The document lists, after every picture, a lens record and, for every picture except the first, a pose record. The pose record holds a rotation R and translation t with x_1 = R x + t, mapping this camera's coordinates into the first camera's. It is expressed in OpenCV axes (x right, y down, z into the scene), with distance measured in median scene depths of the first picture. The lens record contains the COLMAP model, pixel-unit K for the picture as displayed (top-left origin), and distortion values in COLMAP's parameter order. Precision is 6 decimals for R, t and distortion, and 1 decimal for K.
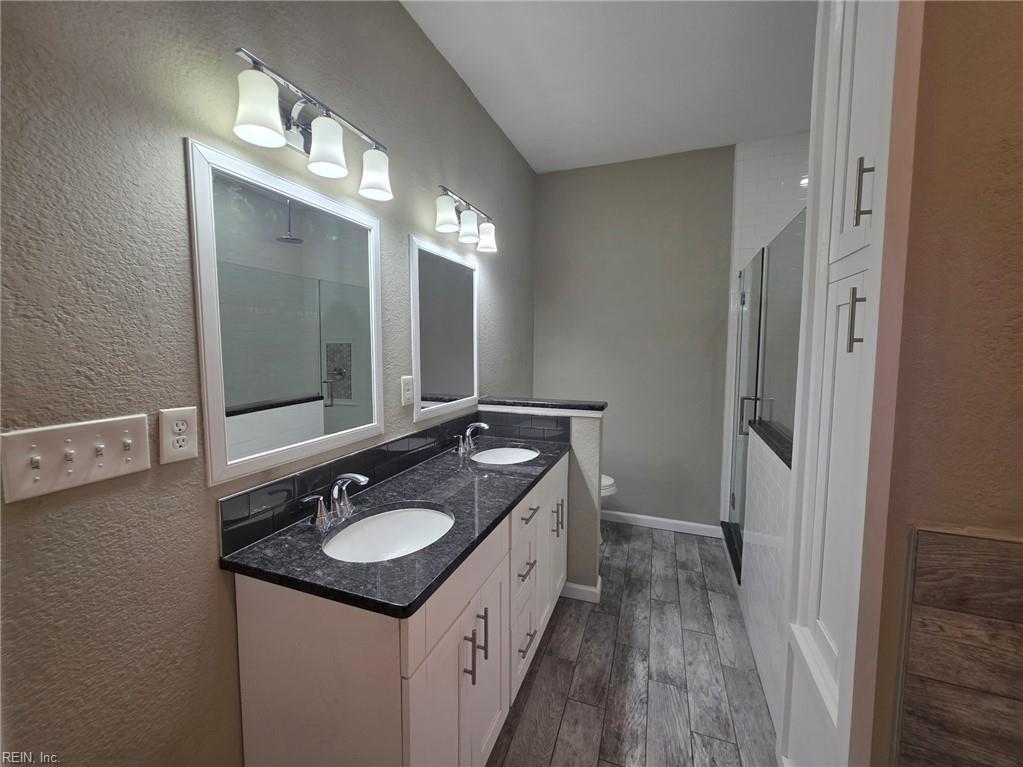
lens RADIAL K [[411.9, 0, 515.3], [0, 411.9, 376.2], [0, 0, 1]] dist [-0.001355, 0.000030]
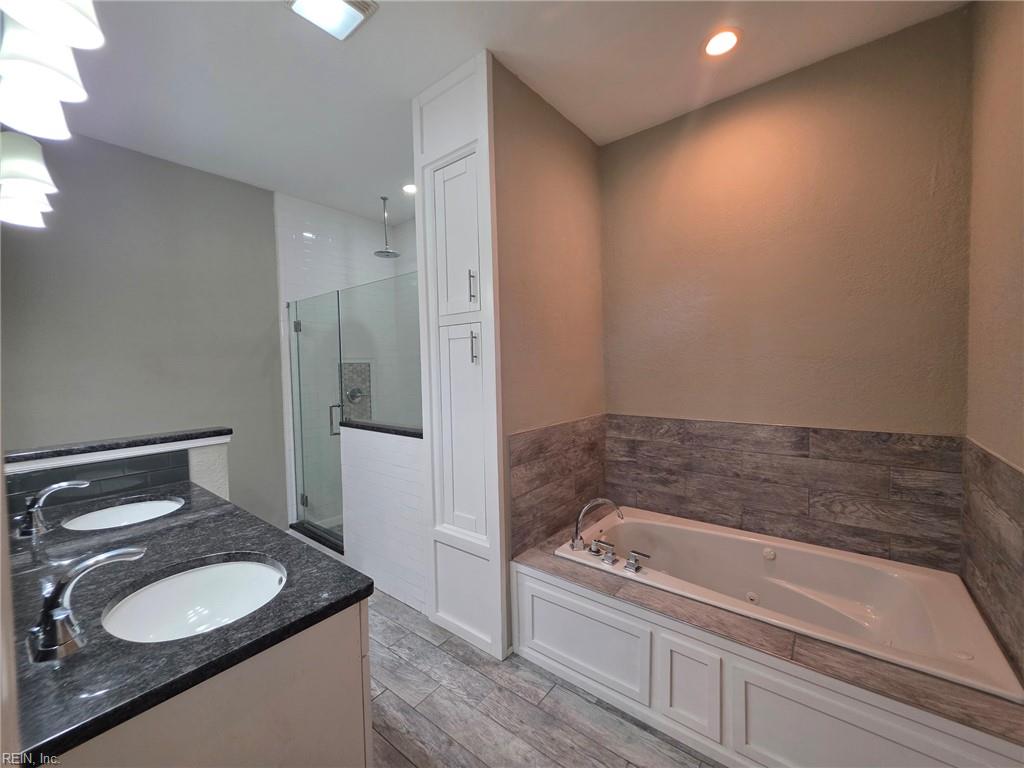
lens RADIAL K [[404.4, 0, 512.7], [0, 404.4, 379.6], [0, 0, 1]] dist [-0.000478, -0.000187]
pose [[0.307939, -0.043705, 0.950402, -0.687355], [0.095536, 0.995316, 0.014816, 0.009700], [-0.946597, 0.086235, 0.310672, 0.129249]]
